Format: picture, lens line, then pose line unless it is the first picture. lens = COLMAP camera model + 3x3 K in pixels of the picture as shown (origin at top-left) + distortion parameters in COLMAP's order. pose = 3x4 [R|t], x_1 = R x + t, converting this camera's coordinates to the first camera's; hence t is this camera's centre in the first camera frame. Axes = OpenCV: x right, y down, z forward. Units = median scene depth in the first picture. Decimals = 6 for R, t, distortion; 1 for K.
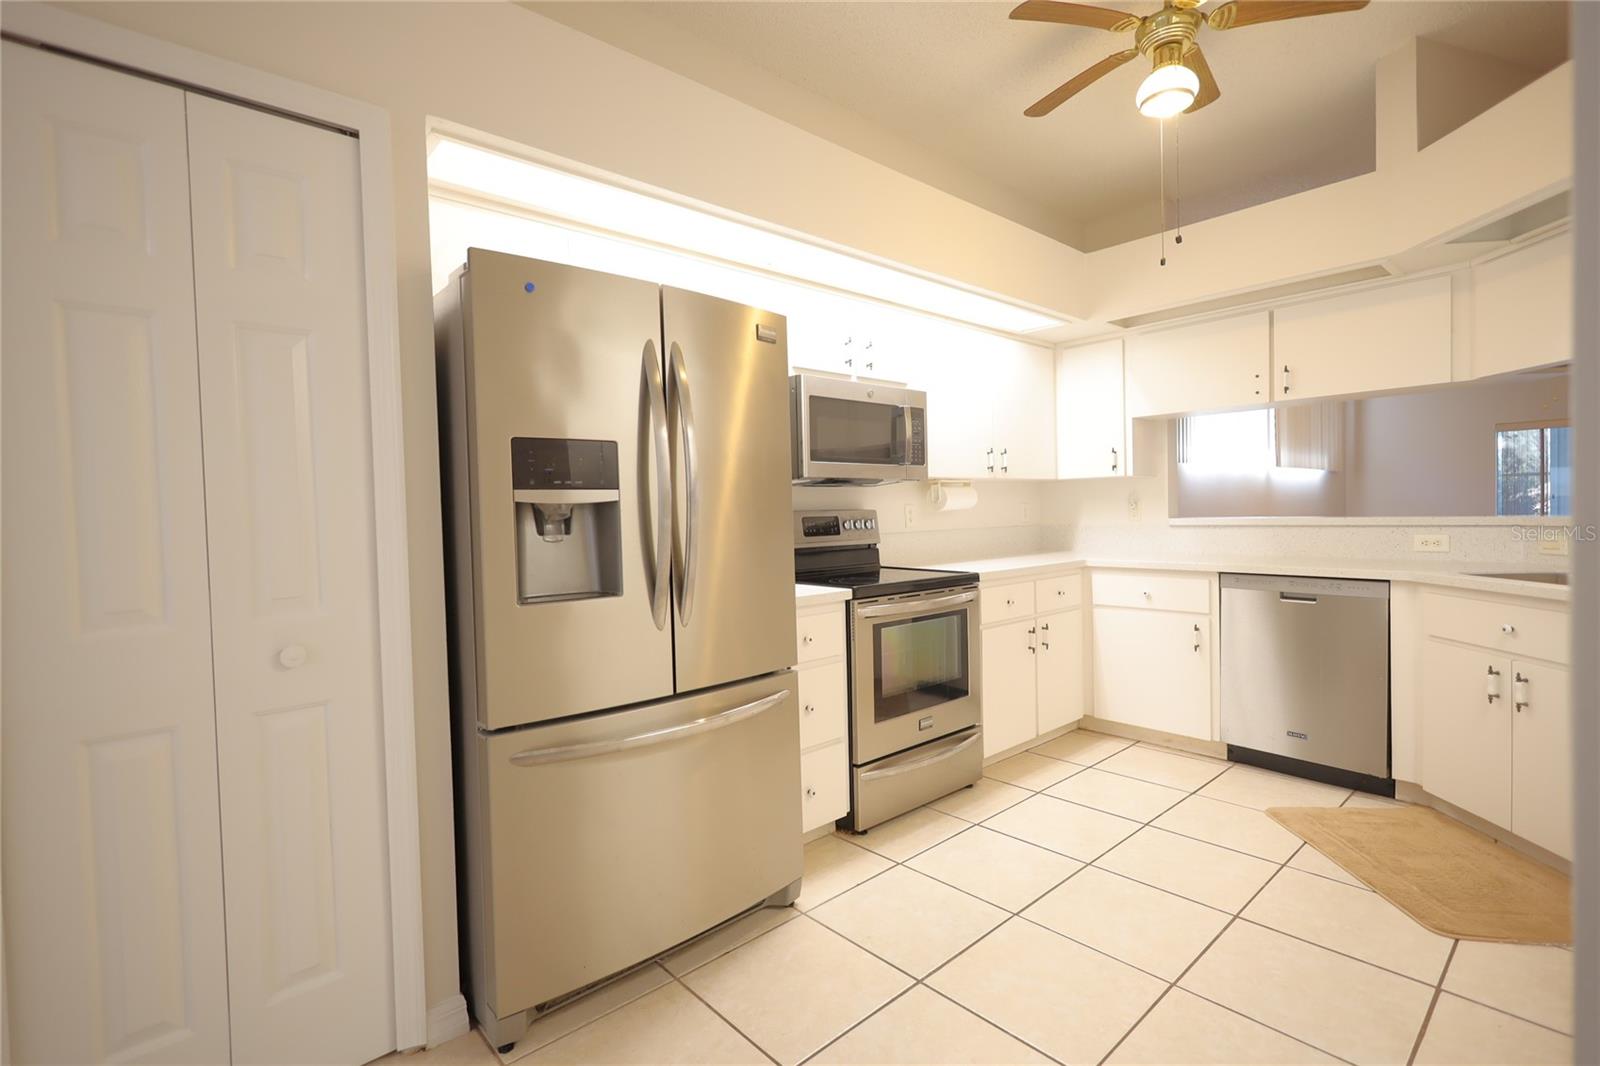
lens RADIAL K [[736.9, 0, 790.8], [0, 736.9, 538.2], [0, 0, 1]] dist [0.001684, -0.000601]
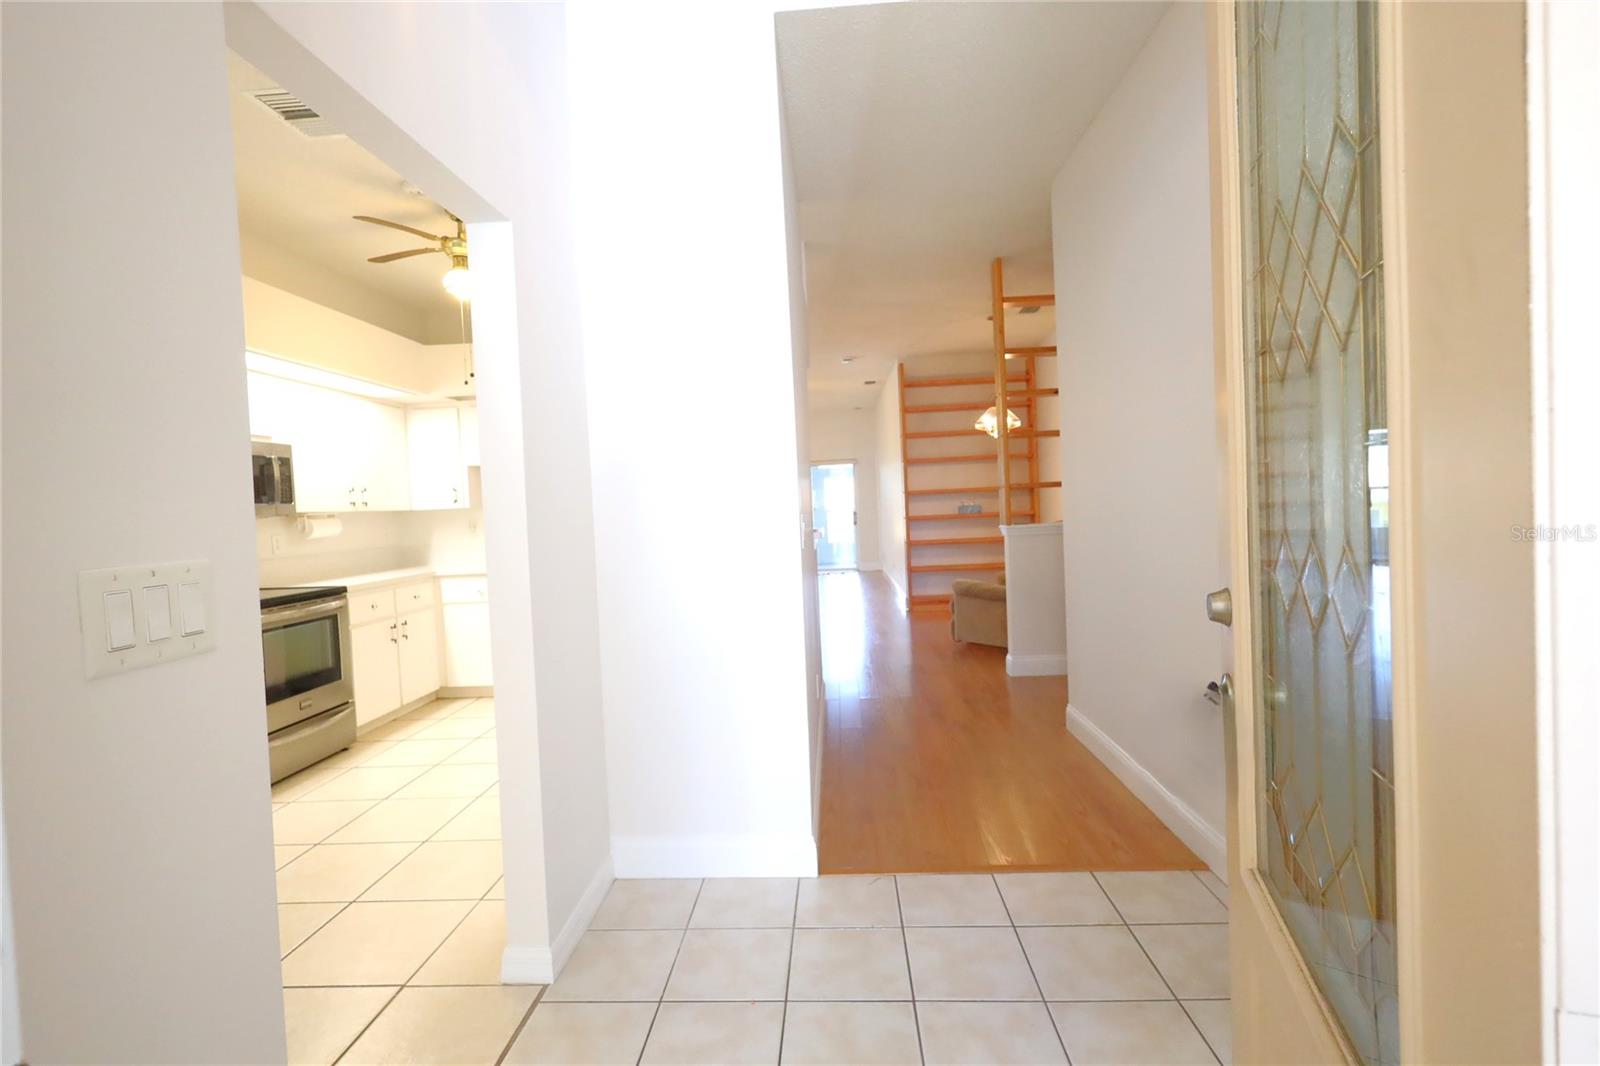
lens RADIAL K [[736.9, 0, 801.9], [0, 736.9, 530.0], [0, 0, 1]] dist [0.001684, -0.000601]
pose [[0.687821, -0.029048, 0.725299, -0.128742], [0.050525, 0.998691, -0.007916, -0.000829], [-0.724120, 0.042090, 0.688388, -0.468252]]
